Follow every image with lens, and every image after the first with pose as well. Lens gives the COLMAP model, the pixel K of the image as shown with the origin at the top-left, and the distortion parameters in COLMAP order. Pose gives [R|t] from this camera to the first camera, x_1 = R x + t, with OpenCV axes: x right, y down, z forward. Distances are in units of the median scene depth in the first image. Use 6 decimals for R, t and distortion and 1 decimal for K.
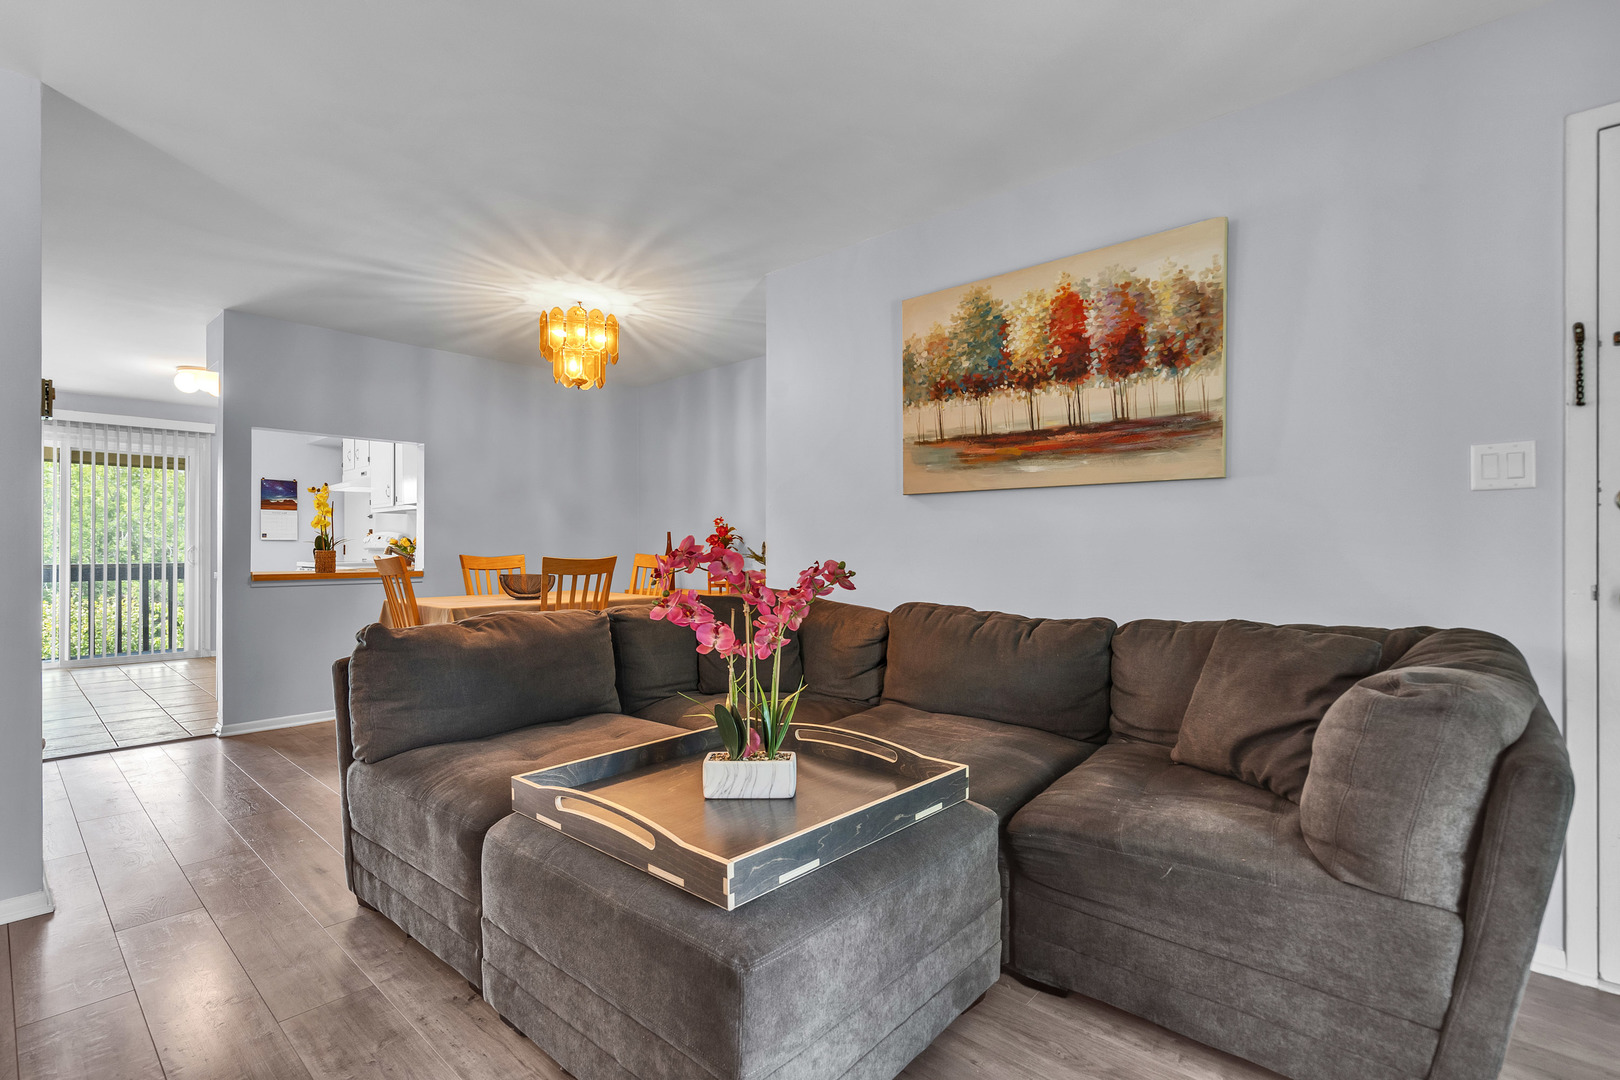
lens RADIAL K [[768.7, 0, 819.4], [0, 768.7, 549.3], [0, 0, 1]] dist [-0.001464, -0.001535]
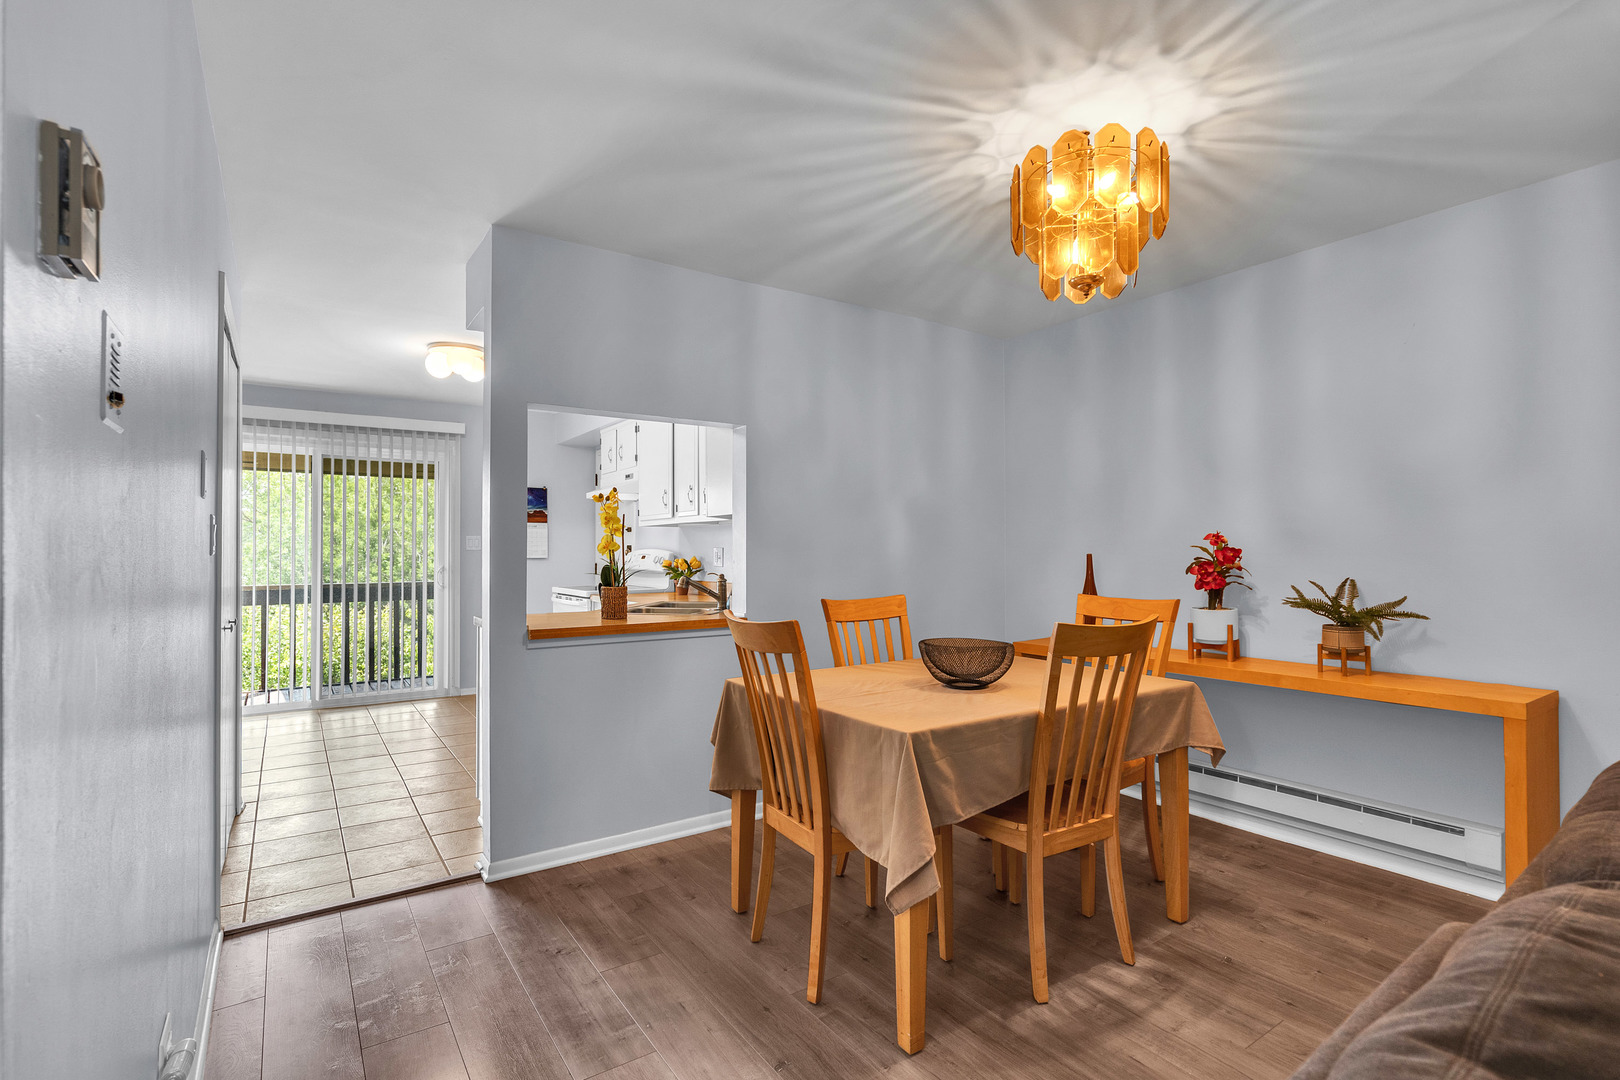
lens RADIAL K [[768.7, 0, 802.0], [0, 768.7, 545.5], [0, 0, 1]] dist [-0.001464, -0.001535]
pose [[0.971362, -0.003628, -0.237575, -0.286858], [0.002250, 0.999979, -0.006070, -0.027529], [0.237592, 0.005362, 0.971350, 0.337312]]
